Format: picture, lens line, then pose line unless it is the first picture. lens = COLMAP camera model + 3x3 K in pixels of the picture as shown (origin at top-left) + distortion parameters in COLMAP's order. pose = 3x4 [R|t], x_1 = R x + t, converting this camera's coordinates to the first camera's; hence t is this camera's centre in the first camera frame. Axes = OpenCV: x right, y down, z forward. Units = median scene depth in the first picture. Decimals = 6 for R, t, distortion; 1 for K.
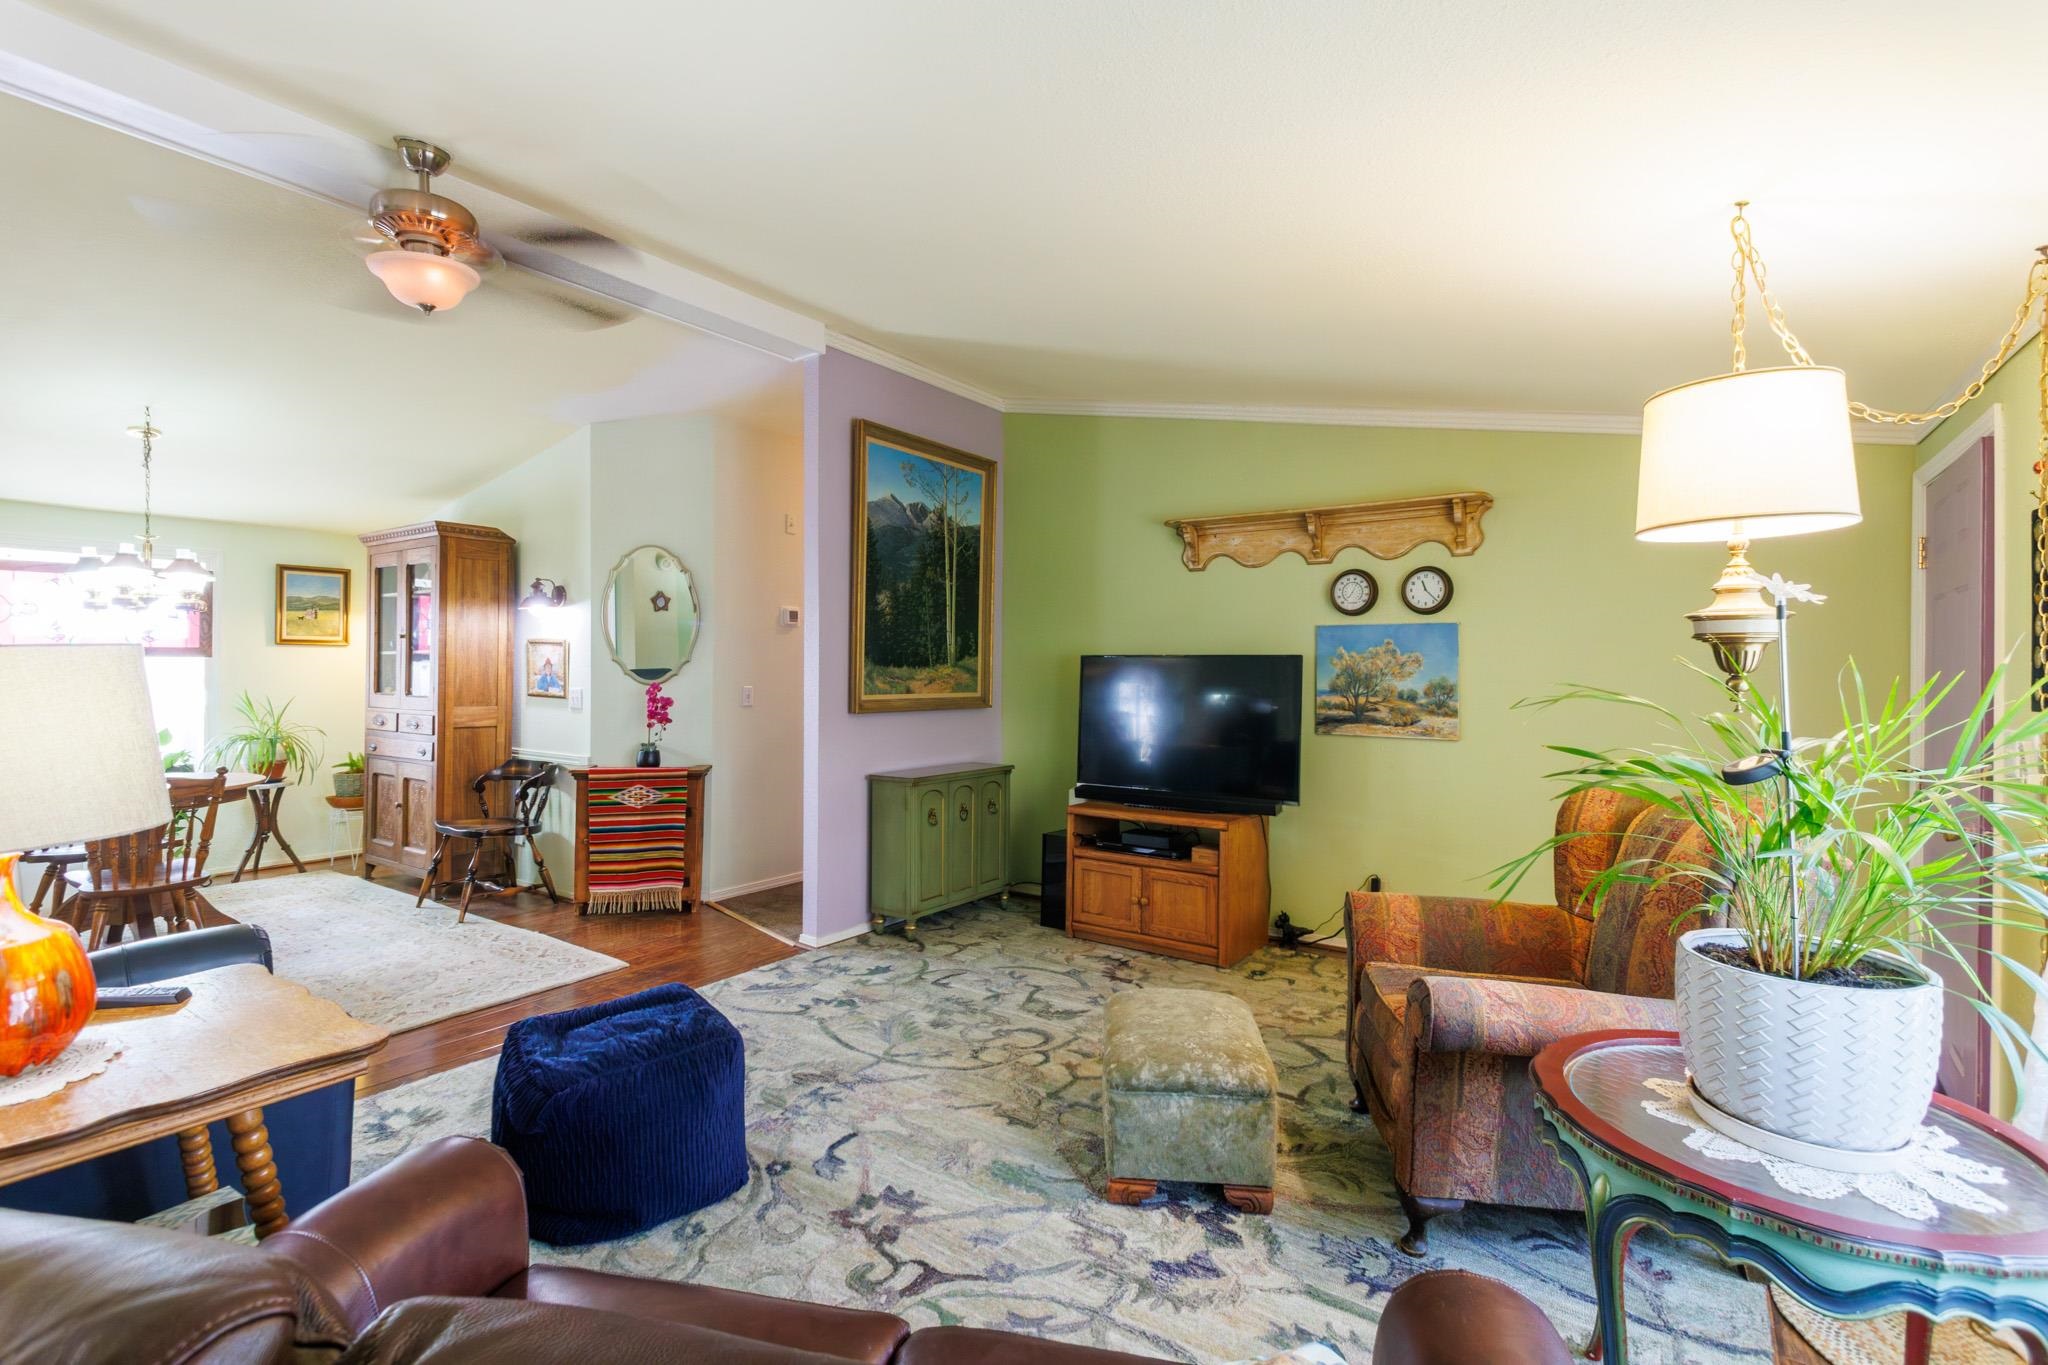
lens RADIAL K [[942.2, 0, 1026.8], [0, 942.2, 669.5], [0, 0, 1]] dist [-0.001161, -0.000276]
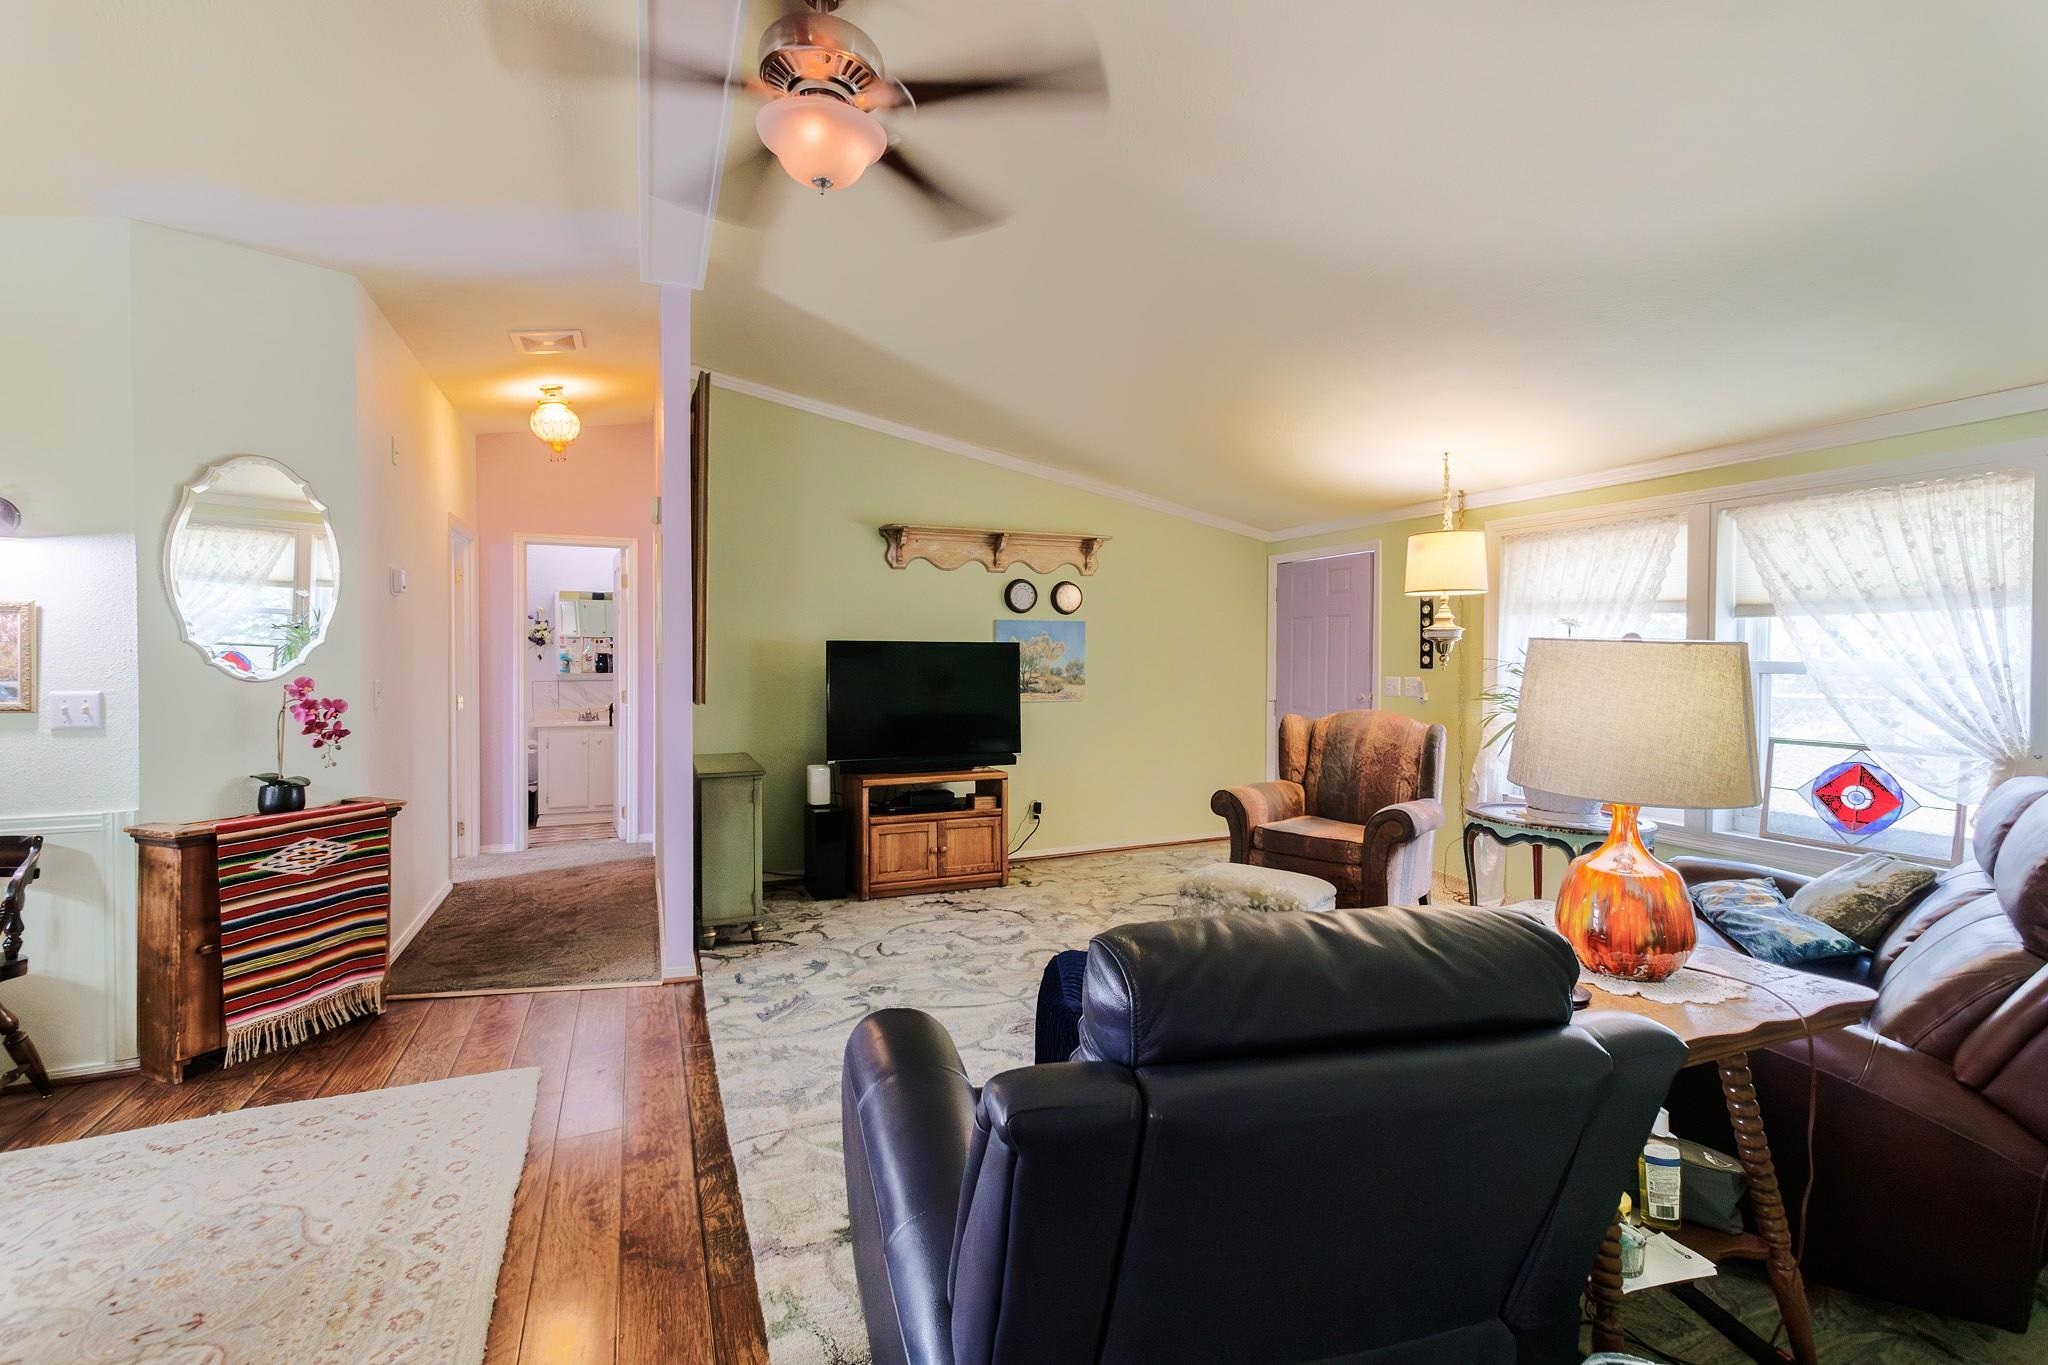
lens RADIAL K [[895.2, 0, 1014.8], [0, 895.2, 682.2], [0, 0, 1]] dist [-0.002227, 0.005802]
pose [[0.542060, -0.030920, 0.839770, -0.768966], [0.002465, 0.999377, 0.035205, -0.003644], [-0.840336, -0.017014, 0.541799, 0.318045]]
